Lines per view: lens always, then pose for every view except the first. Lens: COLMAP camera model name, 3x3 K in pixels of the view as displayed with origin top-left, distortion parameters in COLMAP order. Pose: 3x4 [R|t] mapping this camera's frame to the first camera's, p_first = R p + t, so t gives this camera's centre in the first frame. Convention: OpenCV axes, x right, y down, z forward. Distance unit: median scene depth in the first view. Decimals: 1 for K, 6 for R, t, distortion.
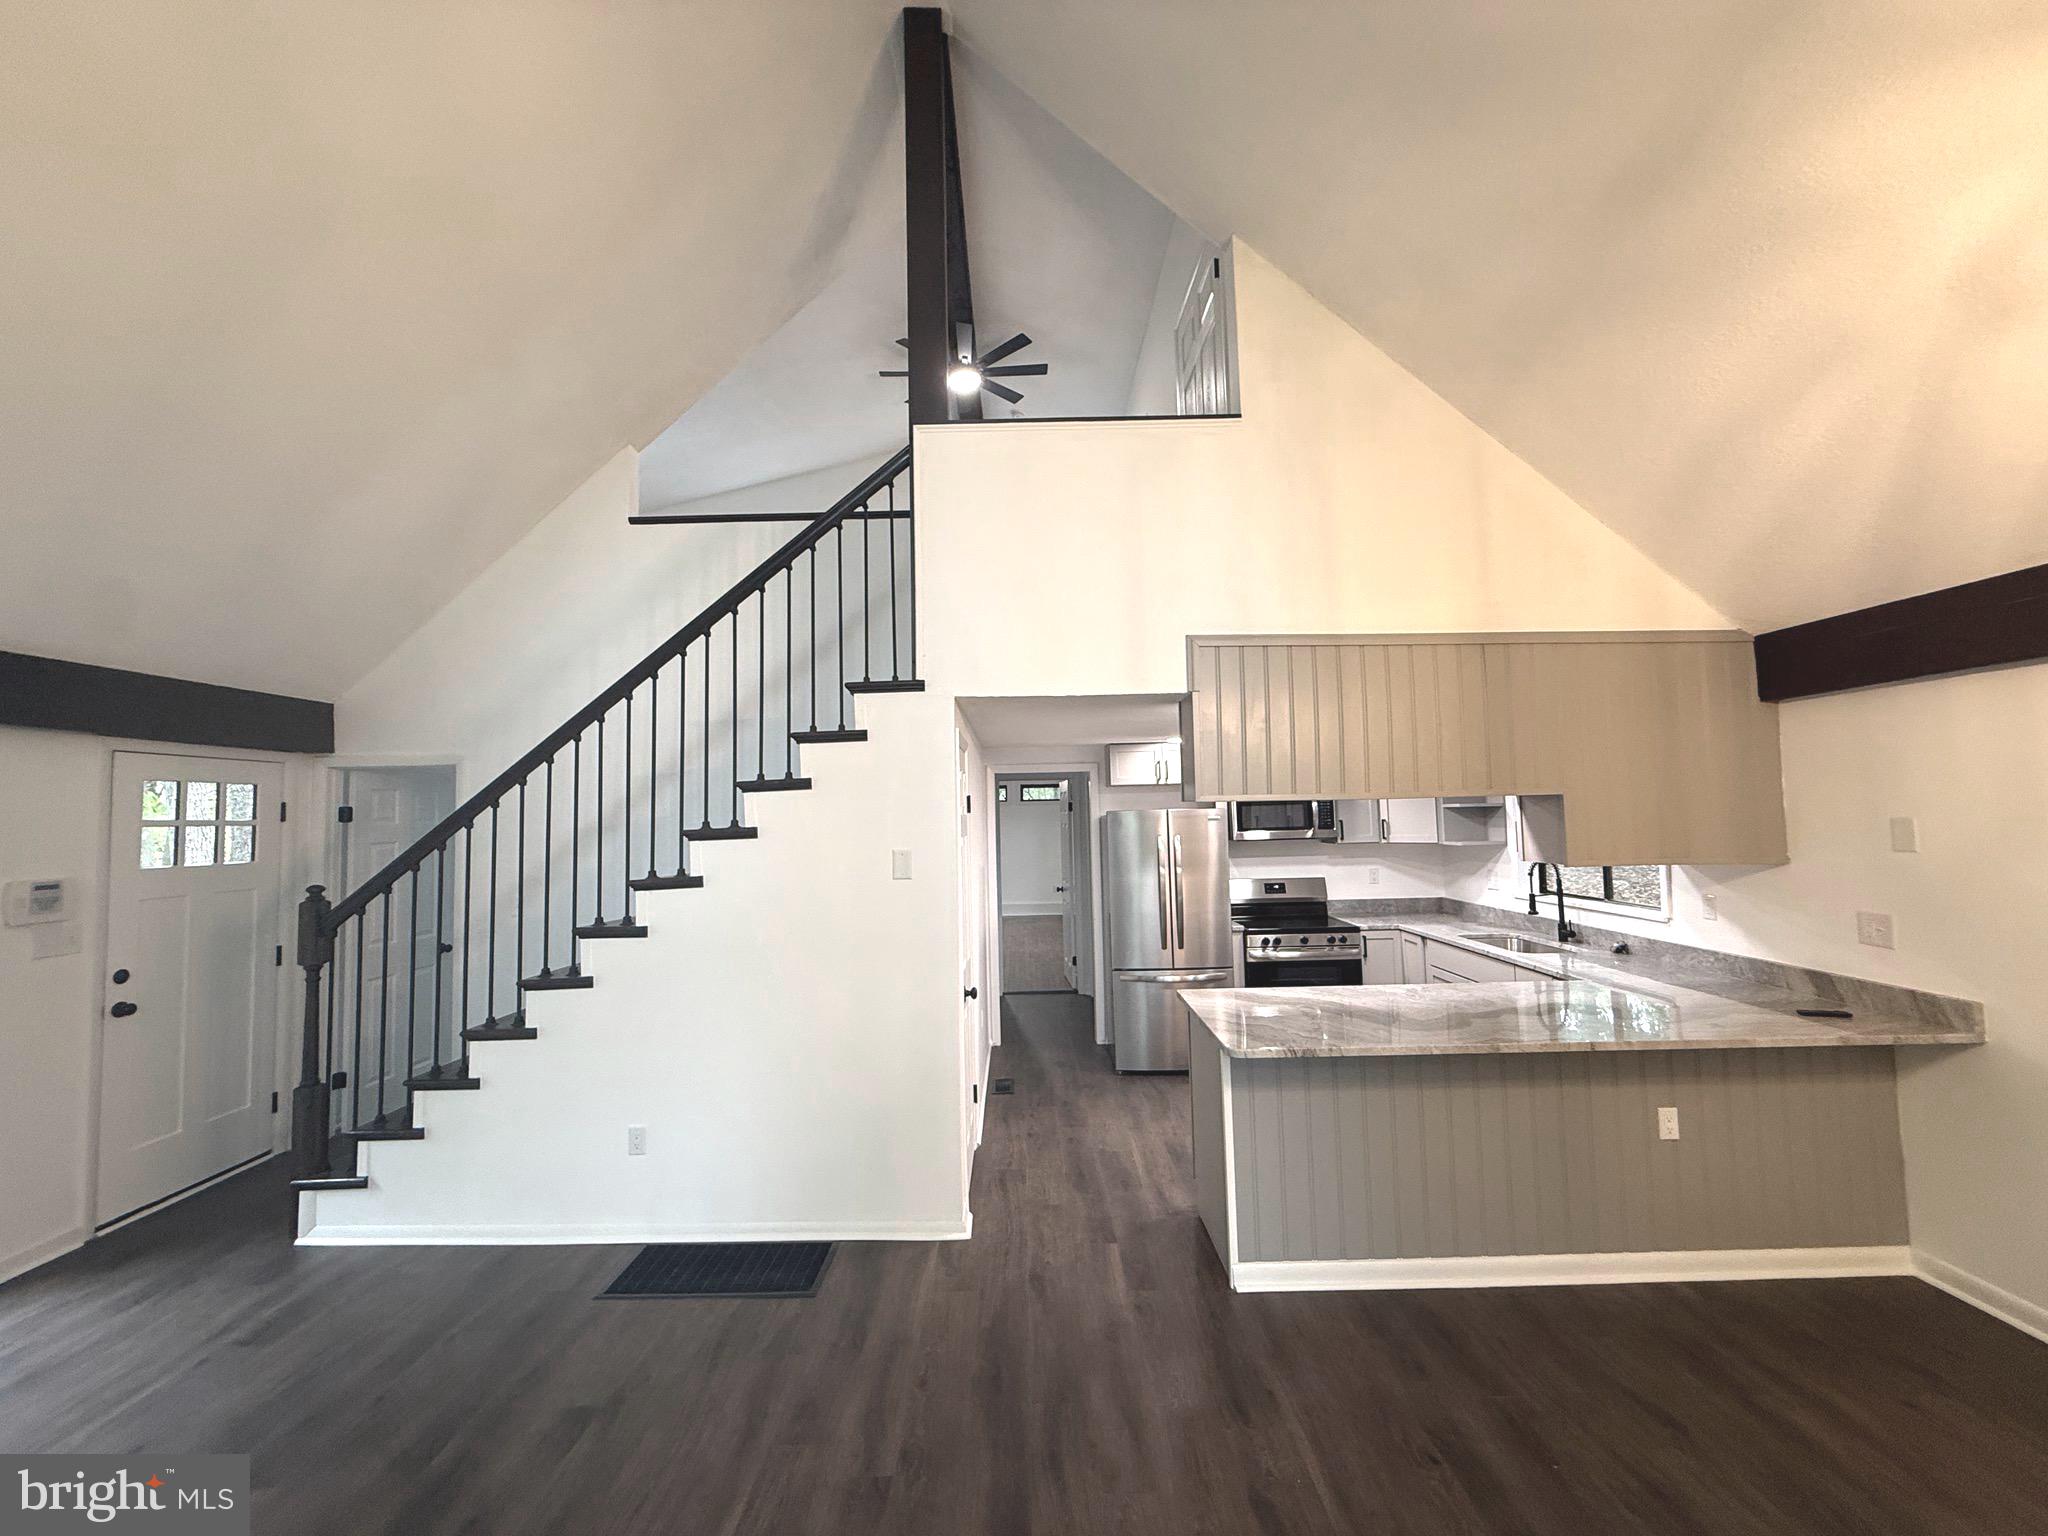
lens RADIAL K [[822.2, 0, 1024.0], [0, 822.2, 768.0], [0, 0, 1]] dist [0.002362, 0.000228]
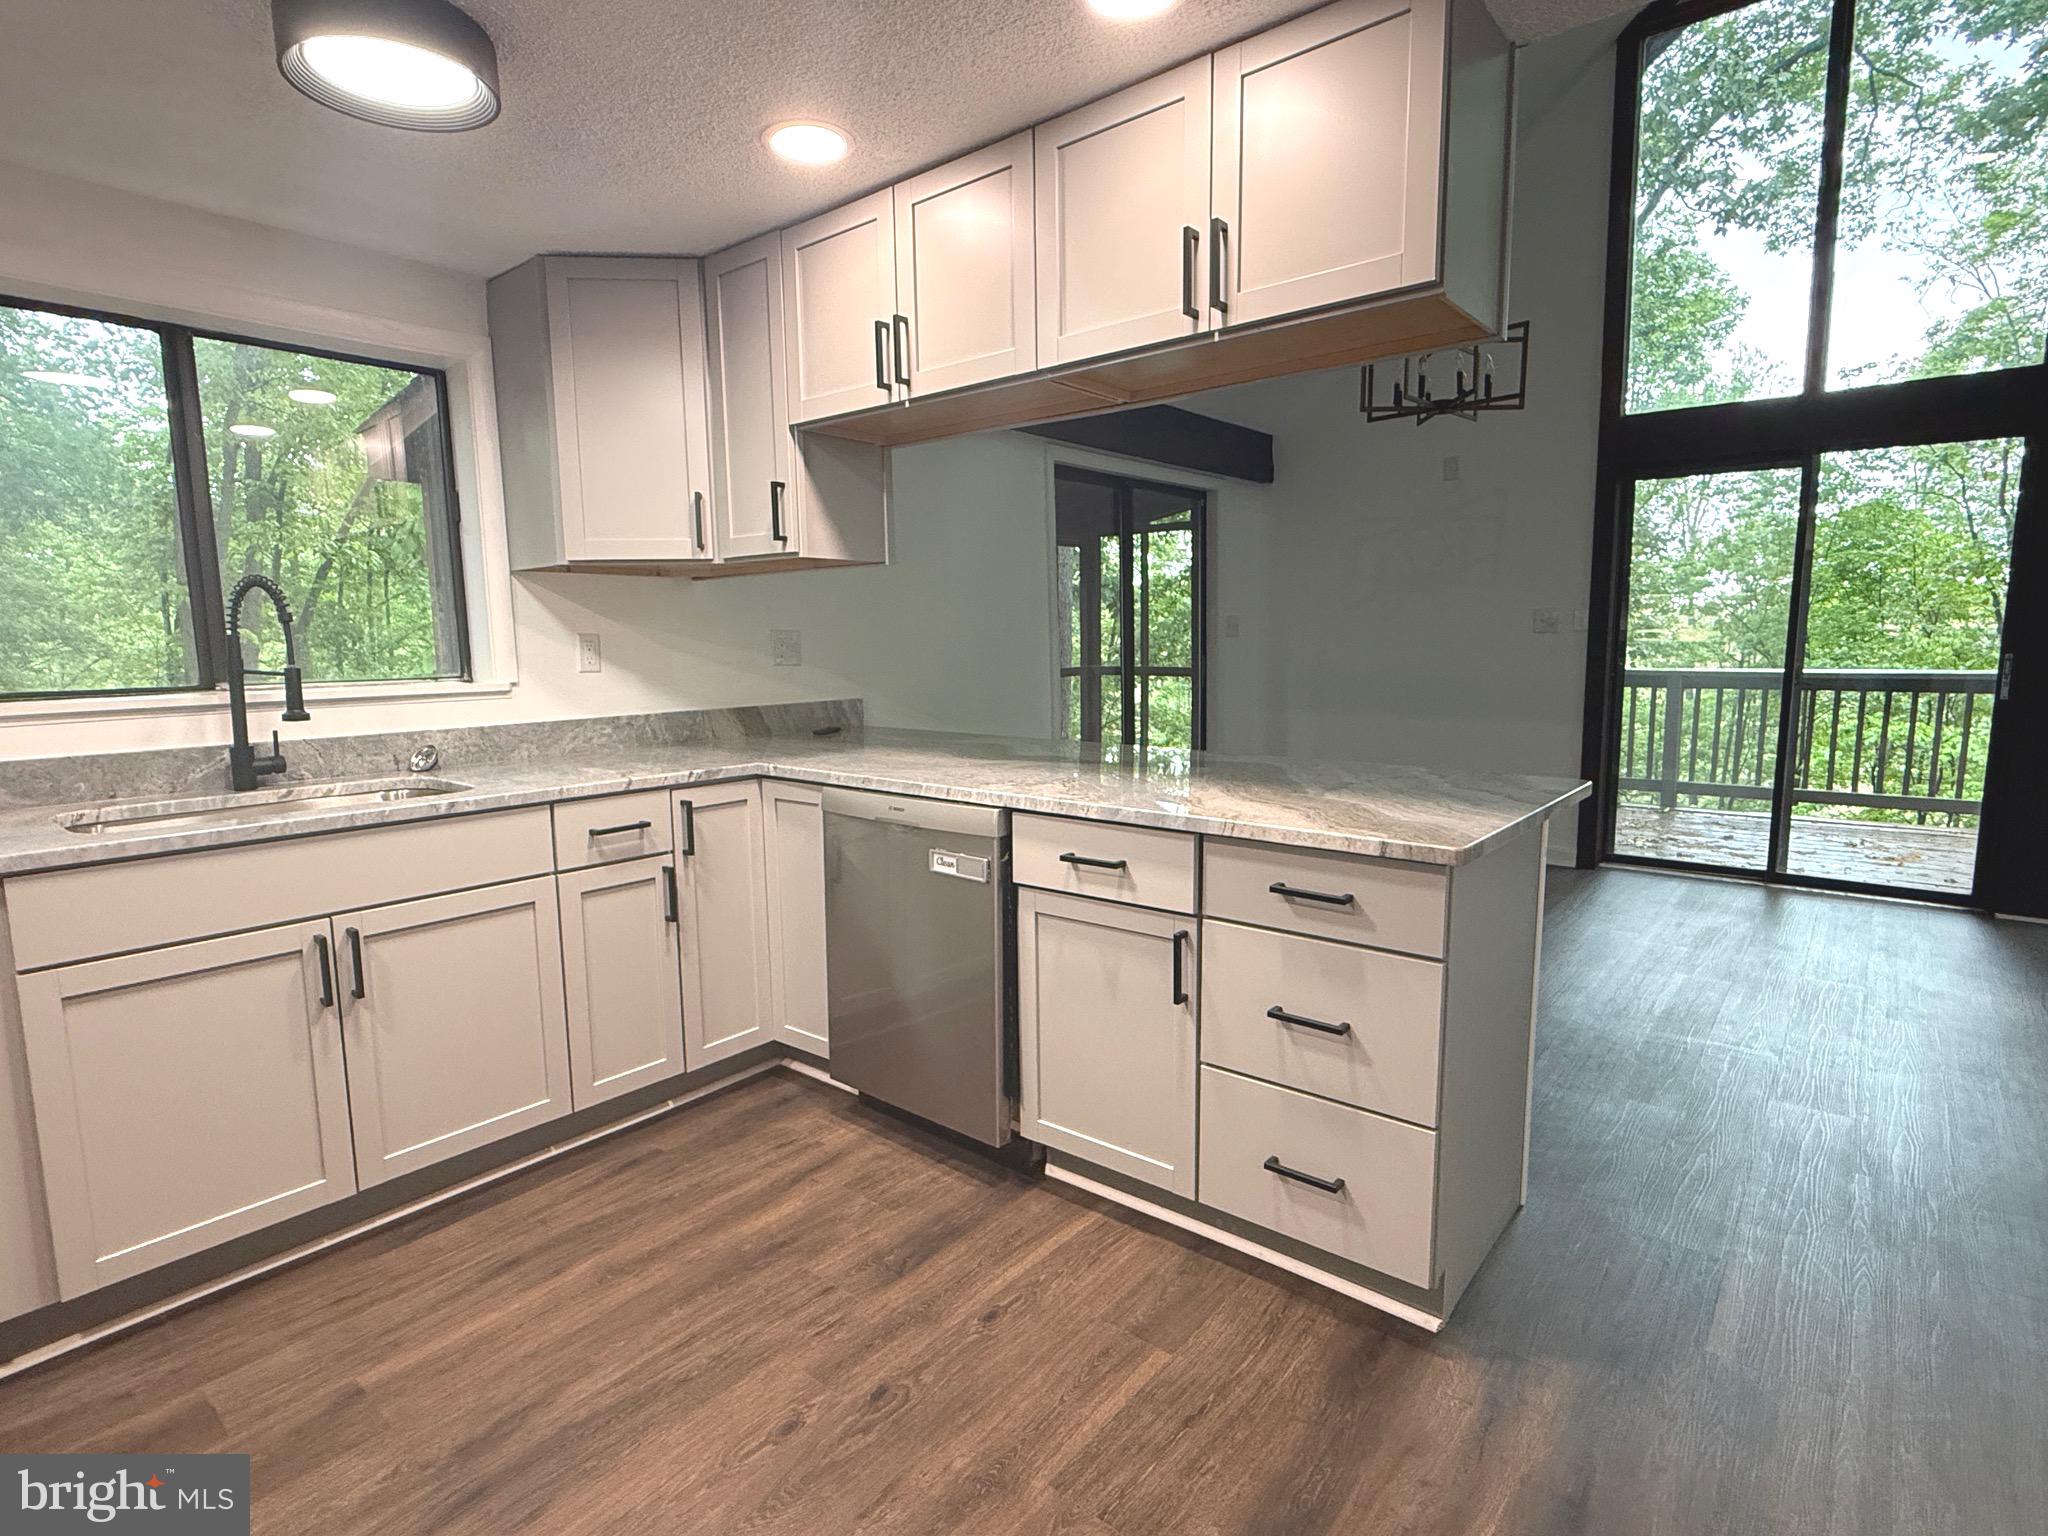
lens RADIAL K [[1040.2, 0, 1024.0], [0, 1040.2, 768.0], [0, 0, 1]] dist [0.002726, 0.000302]
pose [[-0.767667, -0.054275, 0.638546, 0.042161], [-0.006698, 0.997032, 0.076693, 0.176462], [-0.640814, 0.054597, -0.765753, 1.281152]]
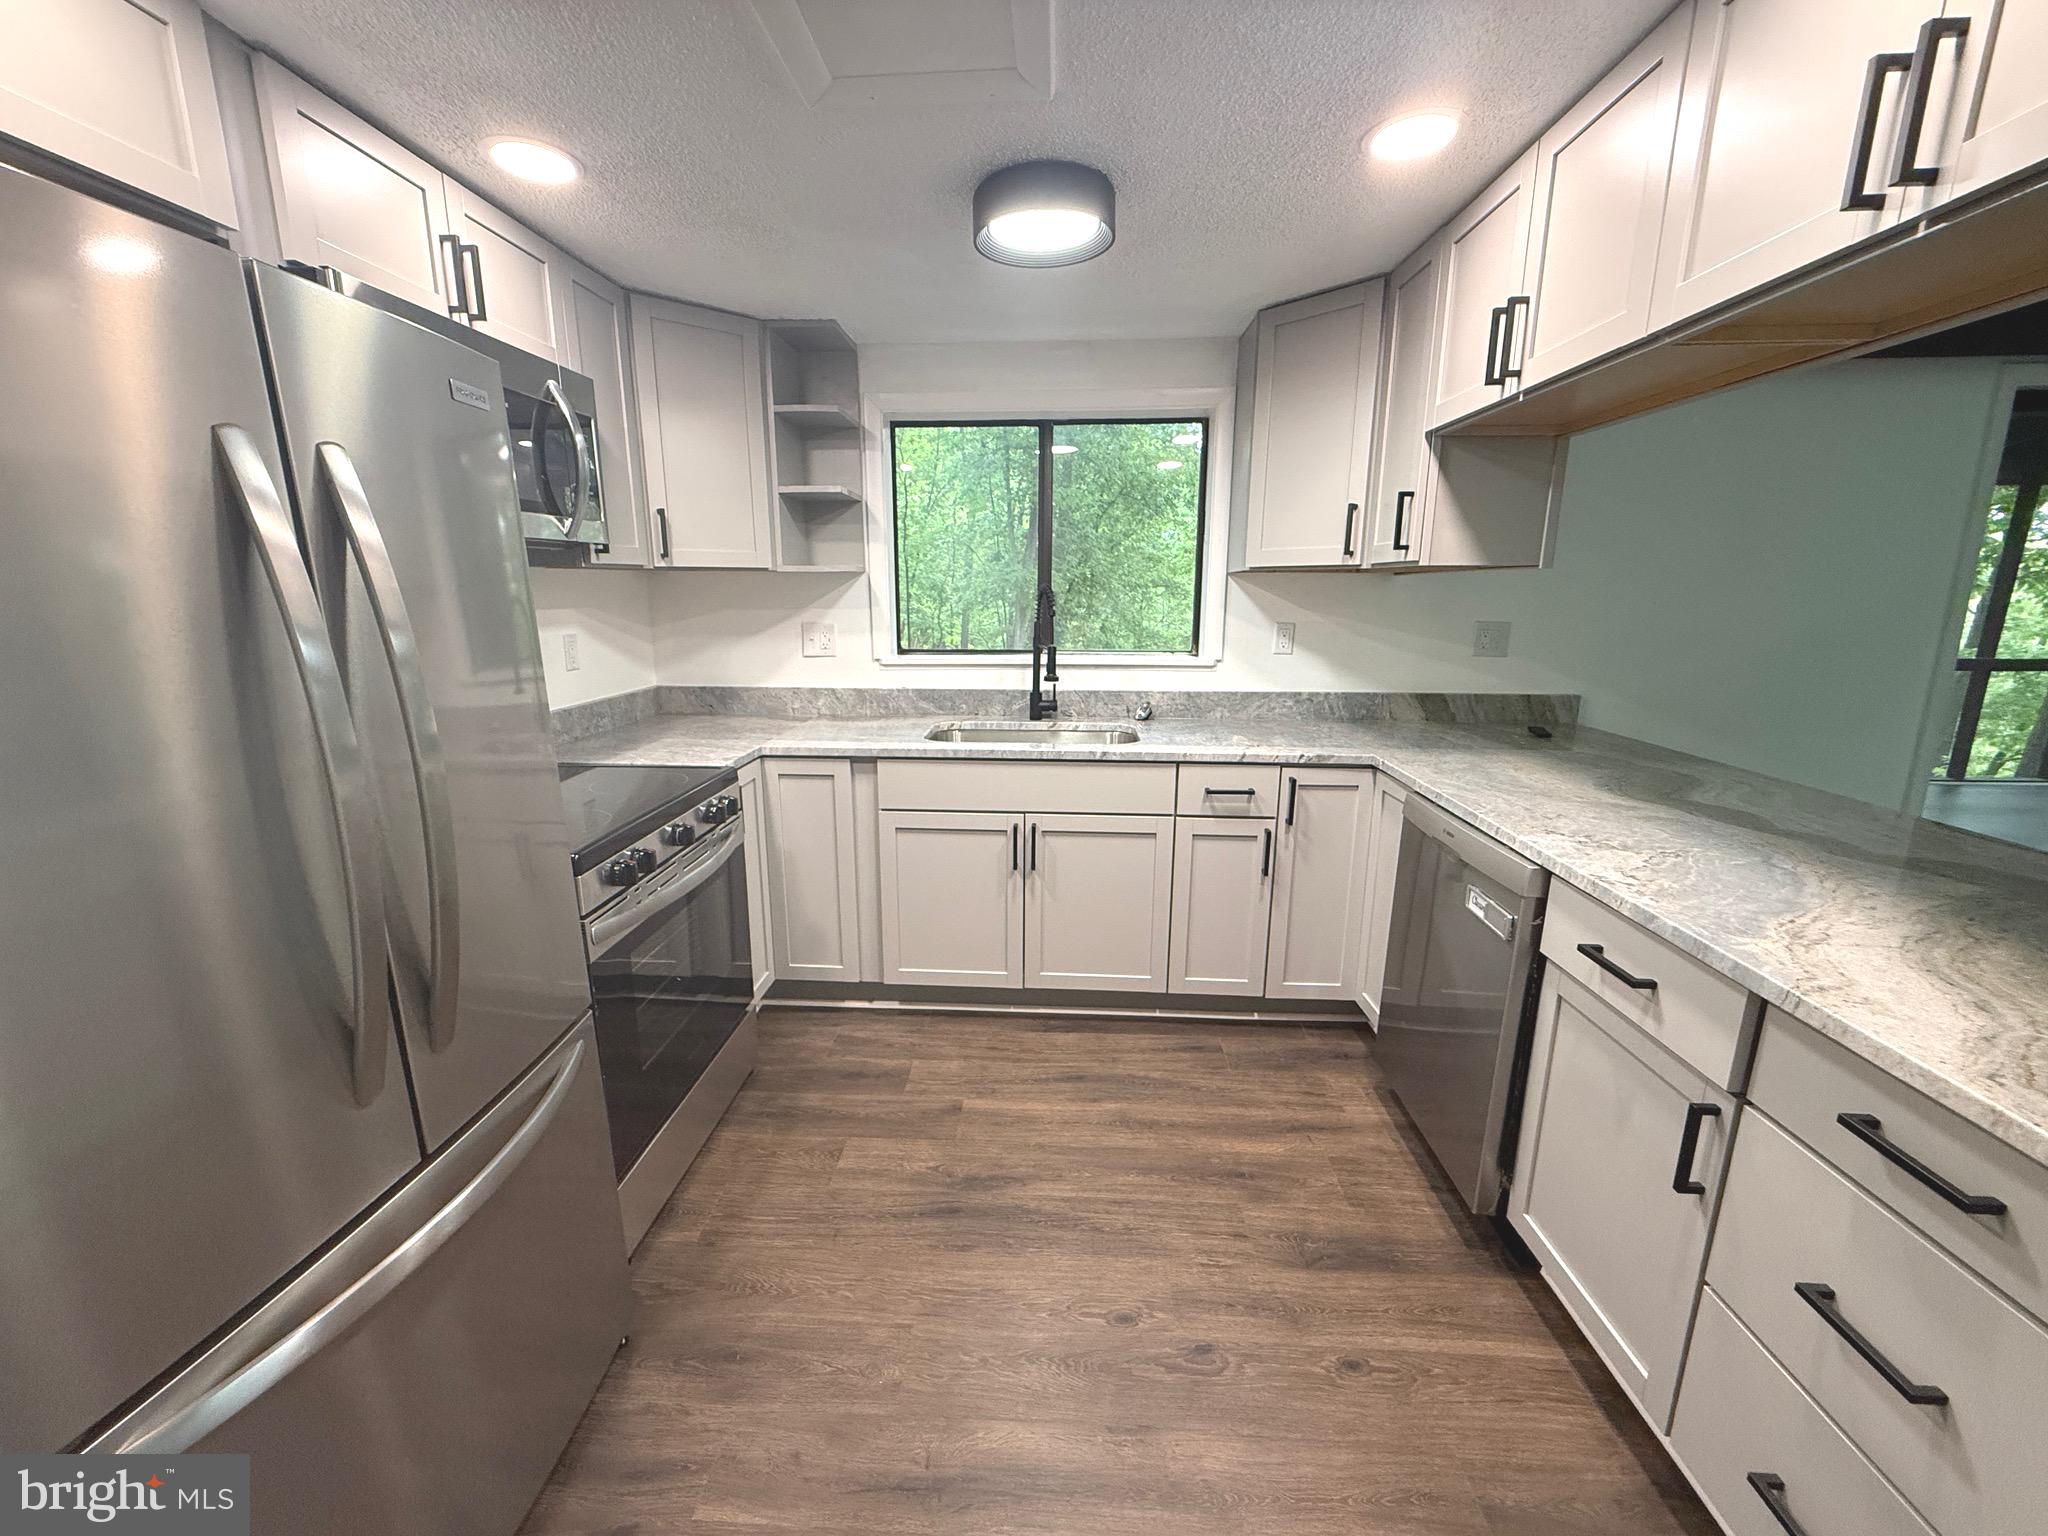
lens RADIAL K [[822.2, 0, 1024.0], [0, 822.2, 768.0], [0, 0, 1]] dist [0.002362, 0.000228]
pose [[0.062677, -0.198497, 0.978095, 0.023985], [-0.057329, 0.977688, 0.202088, 0.132393], [-0.996386, -0.068739, 0.049899, 1.089620]]
